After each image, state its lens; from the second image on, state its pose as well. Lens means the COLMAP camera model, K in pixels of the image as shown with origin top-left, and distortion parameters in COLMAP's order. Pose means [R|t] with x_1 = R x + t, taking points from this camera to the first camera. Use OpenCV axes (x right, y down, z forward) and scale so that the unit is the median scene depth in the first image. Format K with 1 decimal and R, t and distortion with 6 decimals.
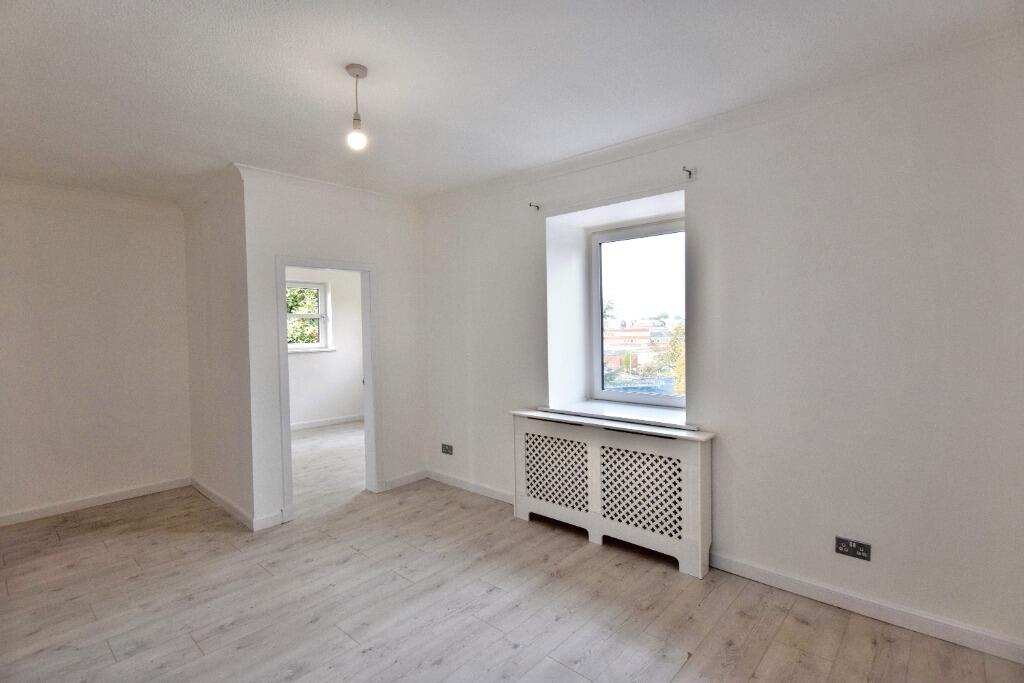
lens RADIAL K [[483.0, 0, 504.1], [0, 483.0, 344.1], [0, 0, 1]] dist [-0.002938, -0.000157]
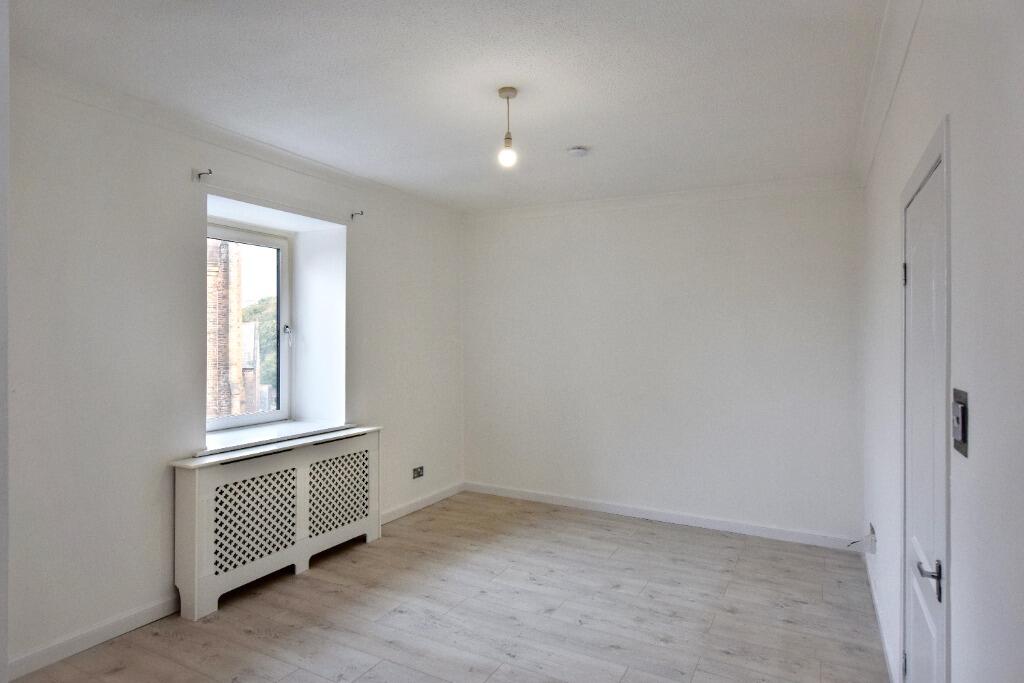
lens RADIAL K [[609.9, 0, 511.3], [0, 609.9, 335.7], [0, 0, 1]] dist [0.001578, 0.000248]
pose [[-0.256274, 0.008142, 0.966570, -1.222489], [0.027059, 0.999633, -0.001246, -0.038286], [-0.966225, 0.025835, -0.256400, 1.035183]]
